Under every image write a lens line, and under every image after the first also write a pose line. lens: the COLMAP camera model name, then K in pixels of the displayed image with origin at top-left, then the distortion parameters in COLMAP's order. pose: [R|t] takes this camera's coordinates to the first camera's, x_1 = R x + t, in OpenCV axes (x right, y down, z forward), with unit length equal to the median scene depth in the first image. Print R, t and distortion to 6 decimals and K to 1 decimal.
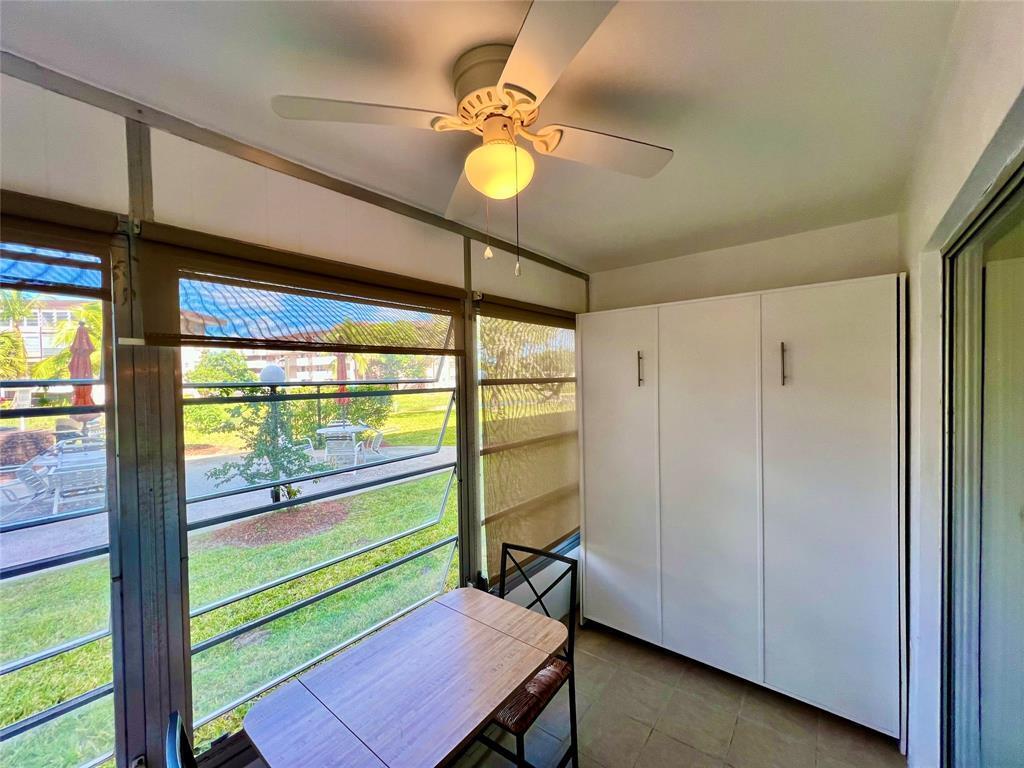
lens RADIAL K [[411.1, 0, 510.7], [0, 411.1, 386.0], [0, 0, 1]] dist [-0.001155, -0.000231]
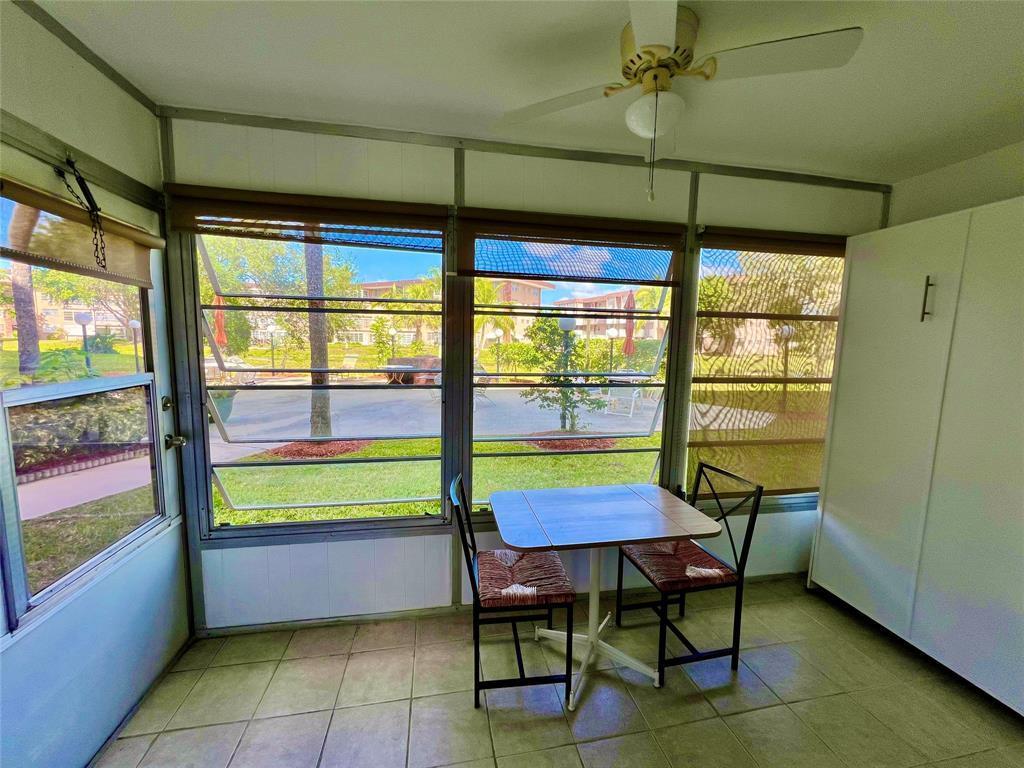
lens RADIAL K [[411.1, 0, 510.7], [0, 411.1, 386.0], [0, 0, 1]] dist [-0.001155, -0.000231]
pose [[0.753721, 0.110602, -0.647821, 0.283137], [-0.049966, 0.992528, 0.111320, 0.087849], [0.655293, -0.051535, 0.753615, -0.130083]]
